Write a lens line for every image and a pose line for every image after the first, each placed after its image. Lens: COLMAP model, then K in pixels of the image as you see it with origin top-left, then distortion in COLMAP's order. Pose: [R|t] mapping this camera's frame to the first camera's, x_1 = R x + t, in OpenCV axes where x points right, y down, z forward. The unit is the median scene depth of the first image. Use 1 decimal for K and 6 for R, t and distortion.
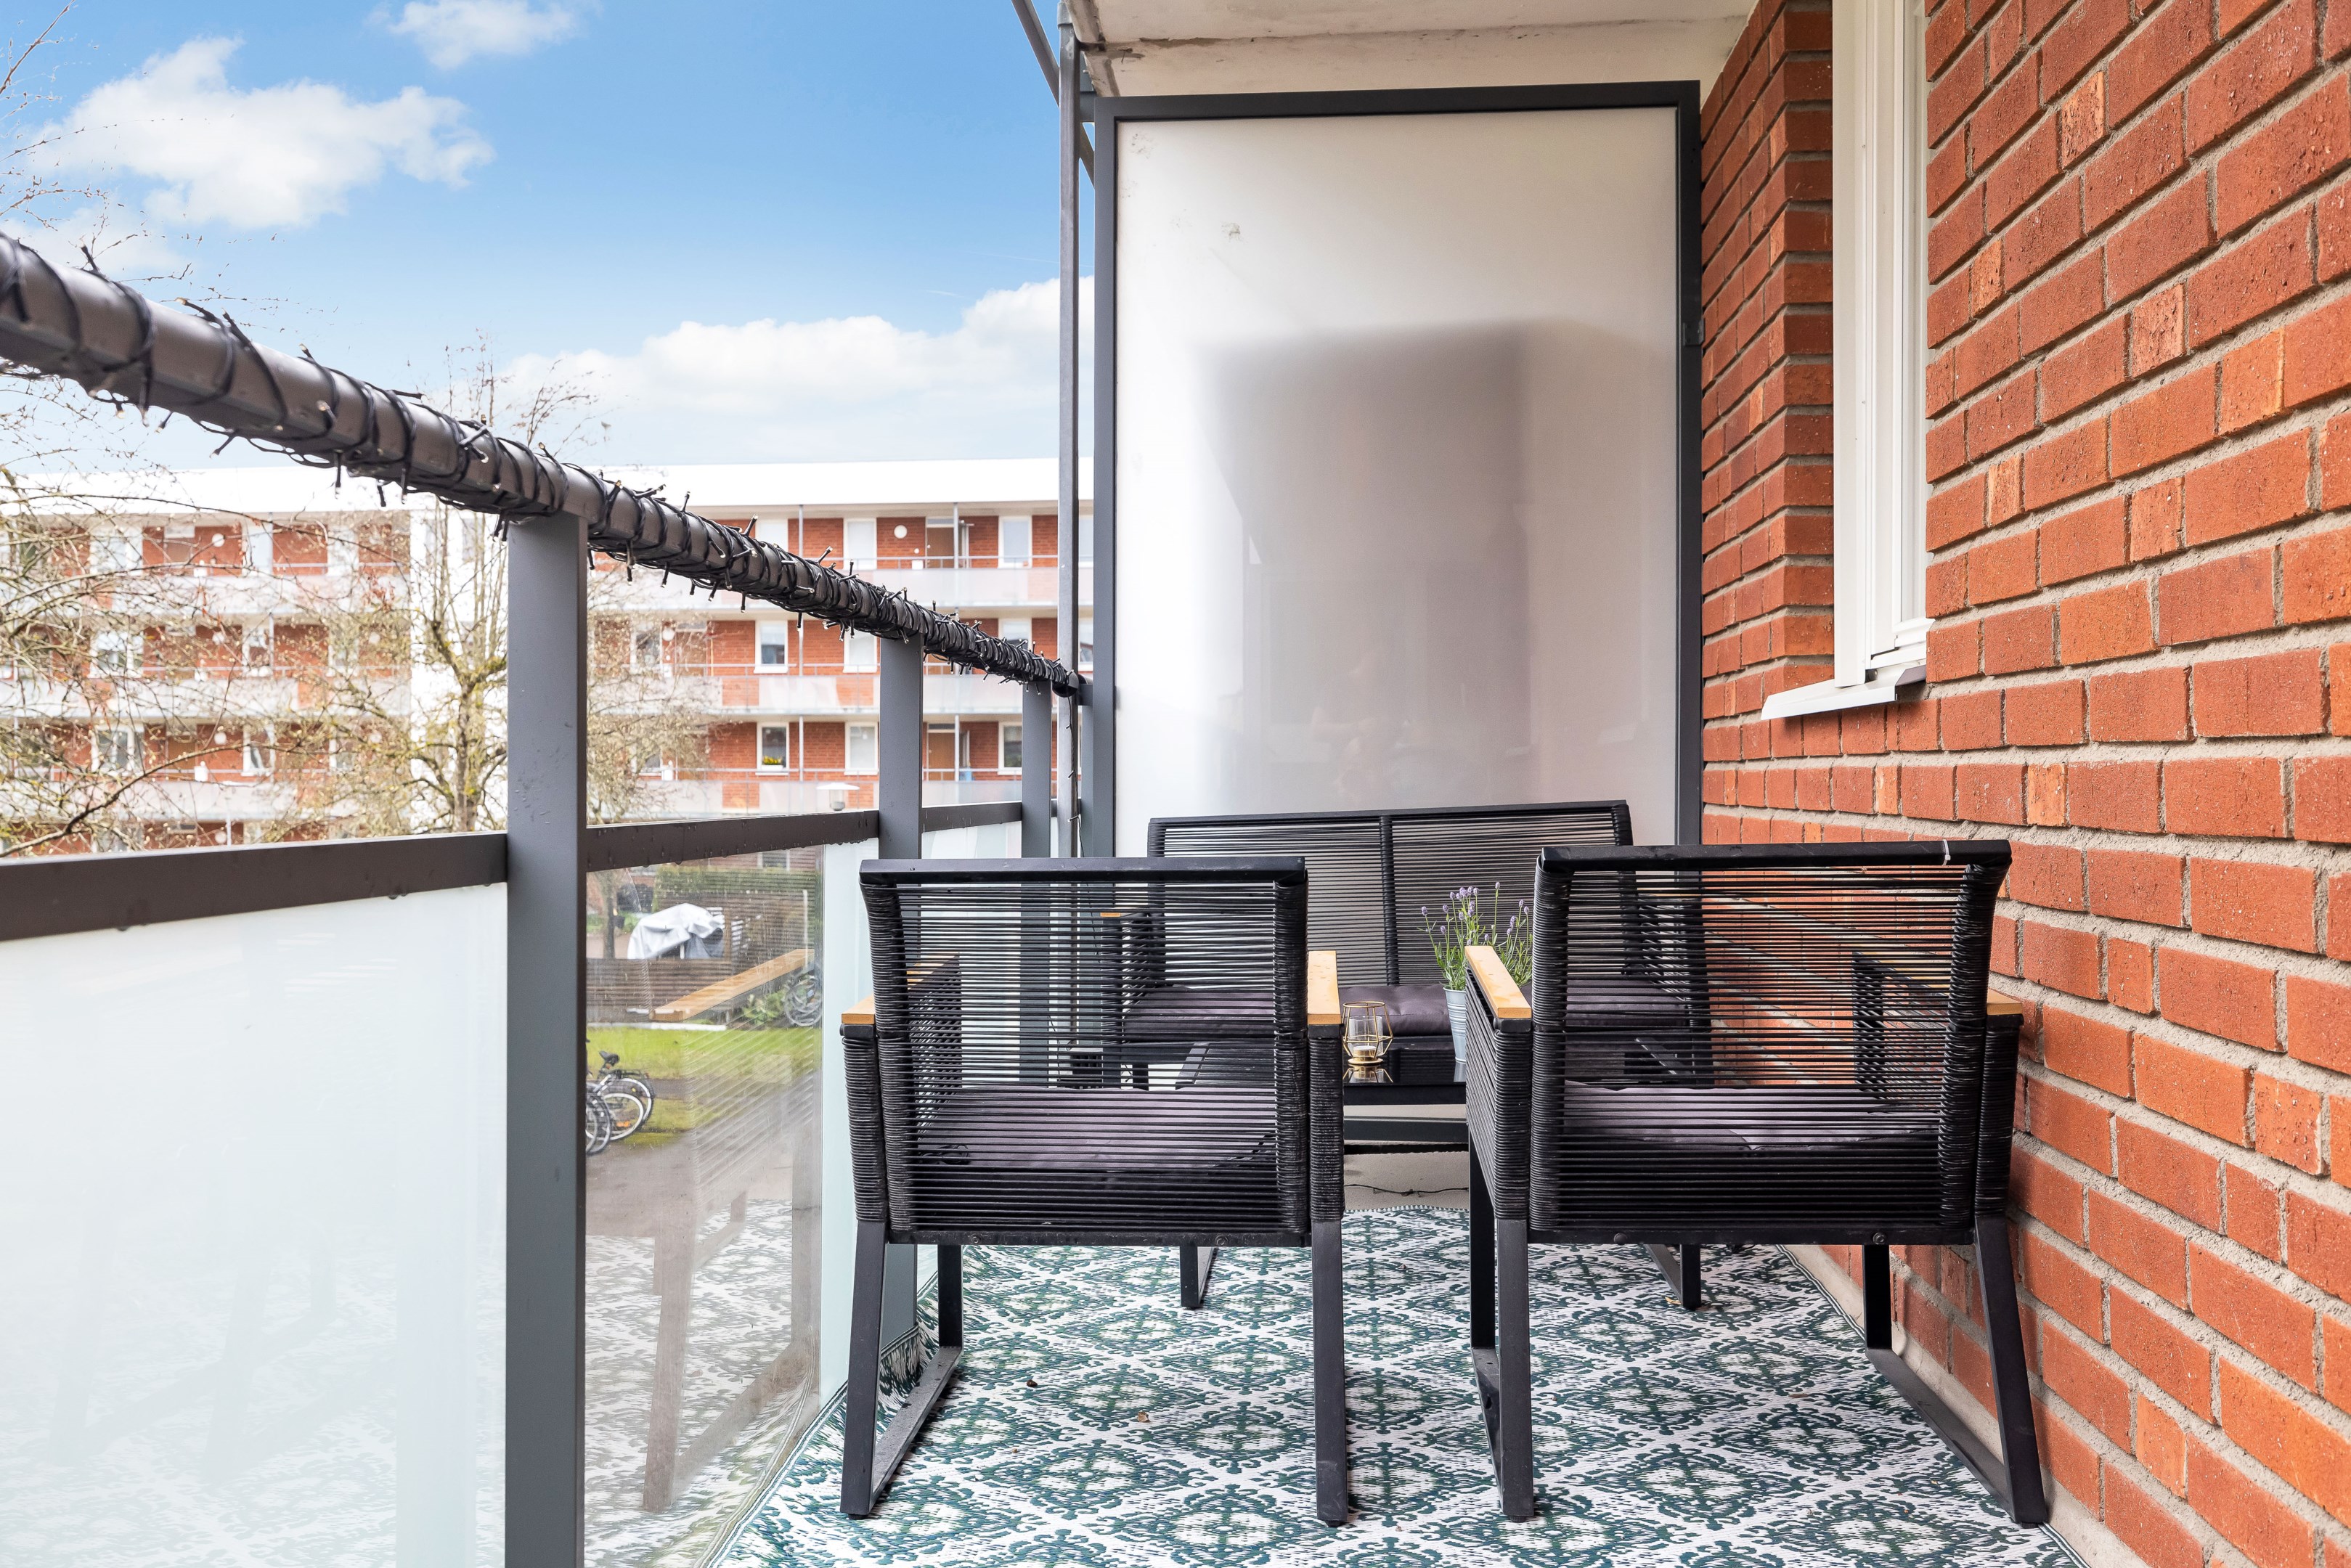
lens RADIAL K [[3232.7, 0, 1111.2], [0, 3232.7, 863.8], [0, 0, 1]] dist [0.051541, 0.000000]
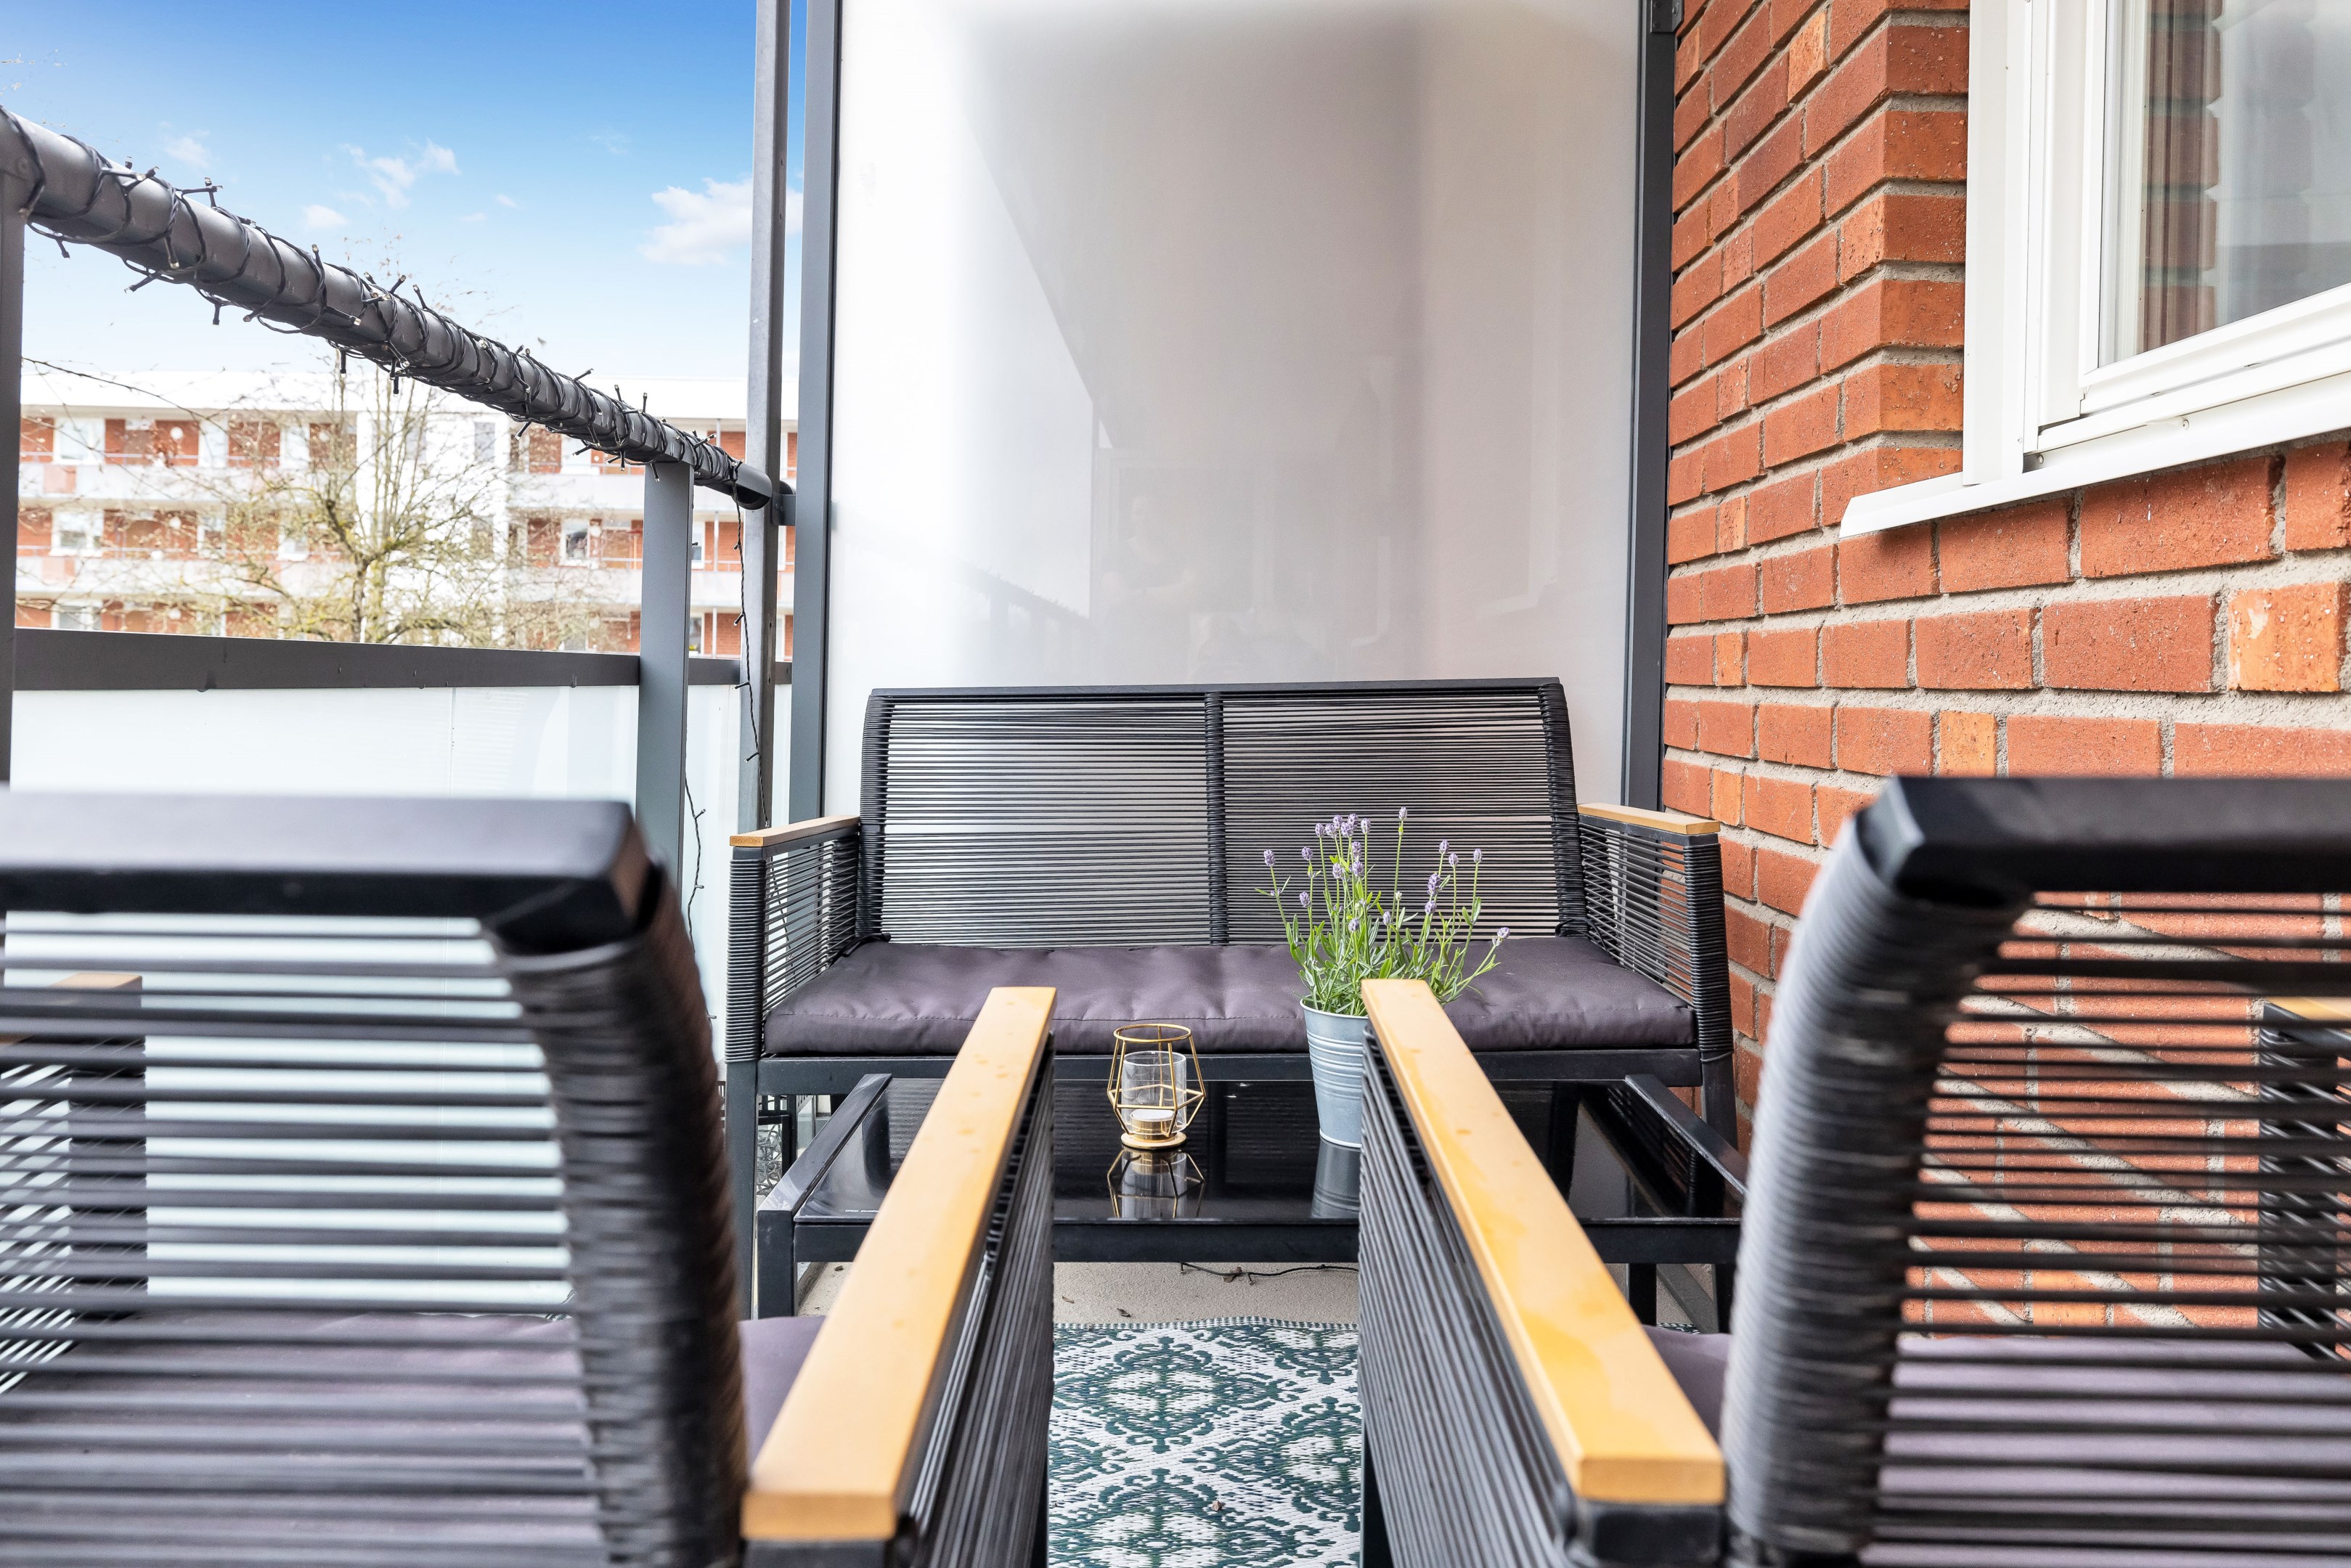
lens RADIAL K [[2625.1, 0, 1193.5], [0, 2625.1, 801.6], [0, 0, 1]] dist [0.029865, 0.000000]
pose [[0.997464, 0.018040, 0.068847, 0.050116], [-0.019506, 0.999596, 0.020691, -0.003721], [-0.068446, -0.021982, 0.997413, 0.524294]]
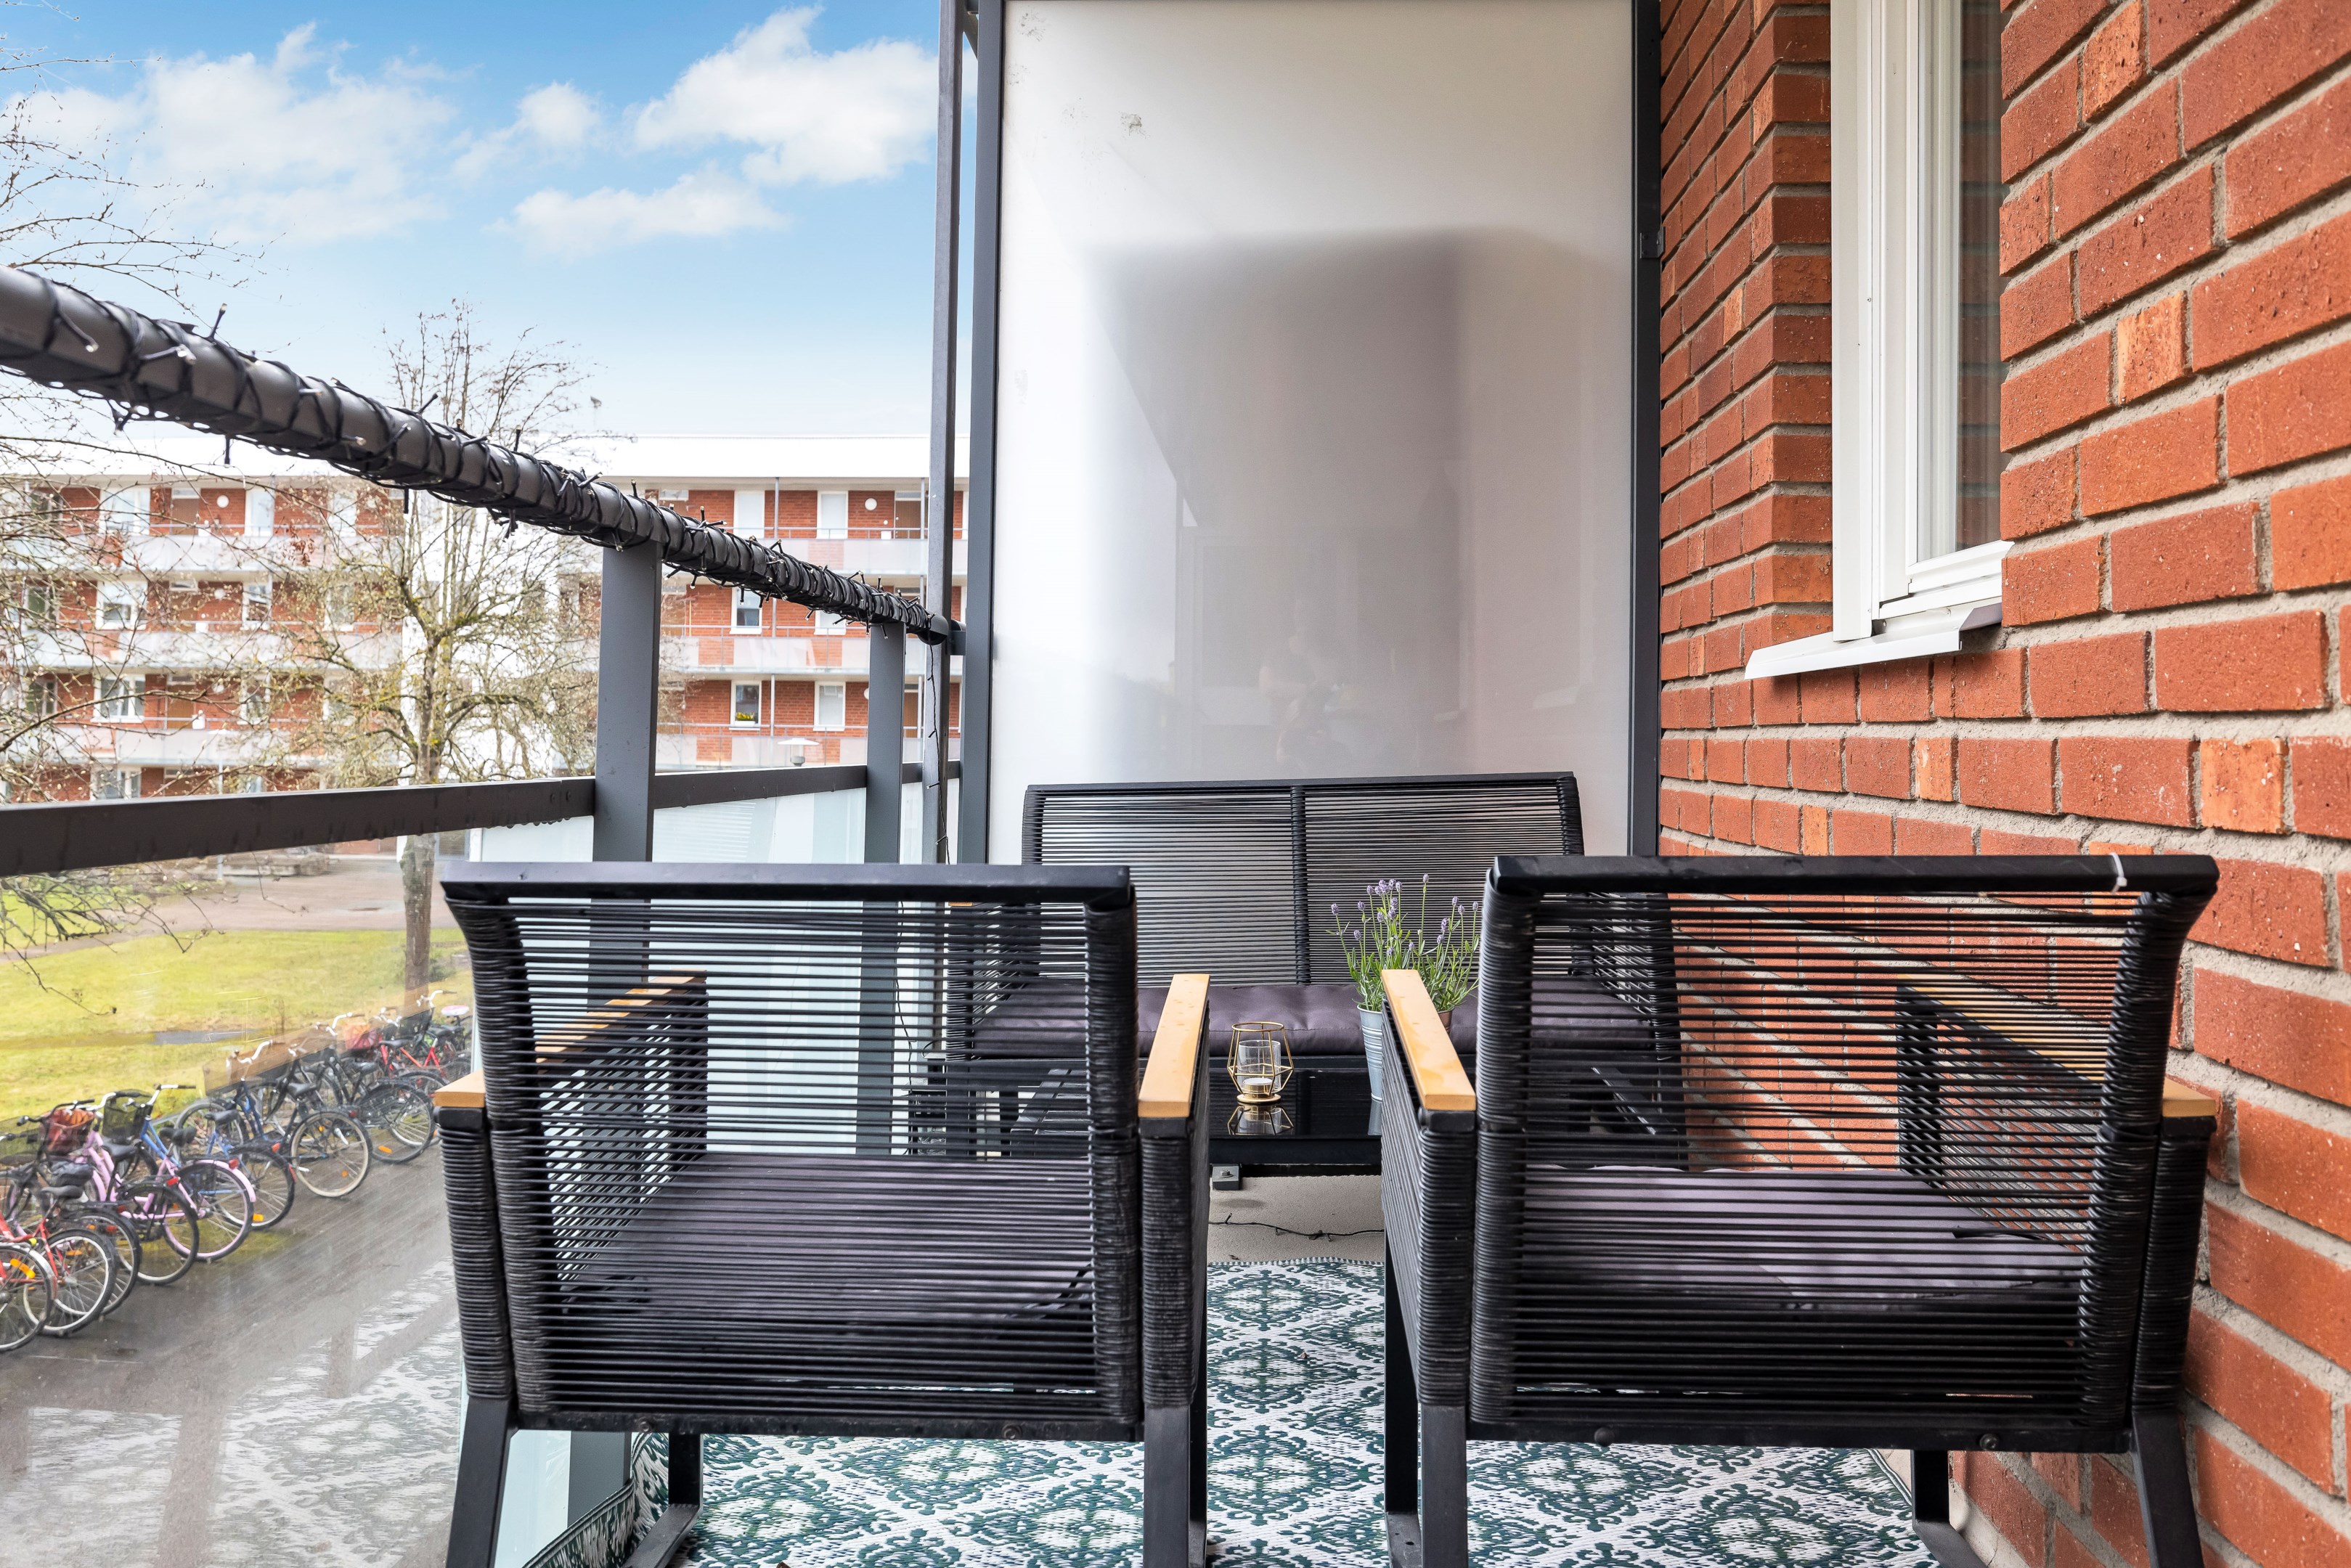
lens RADIAL K [[2916.7, 0, 1150.0], [0, 2916.7, 696.8], [0, 0, 1]] dist [0.031146, 0.000000]
pose [[0.999610, 0.013808, 0.024260, 0.030465], [-0.012814, 0.999092, -0.040637, -0.007647], [-0.024799, 0.040311, 0.998879, 0.257030]]
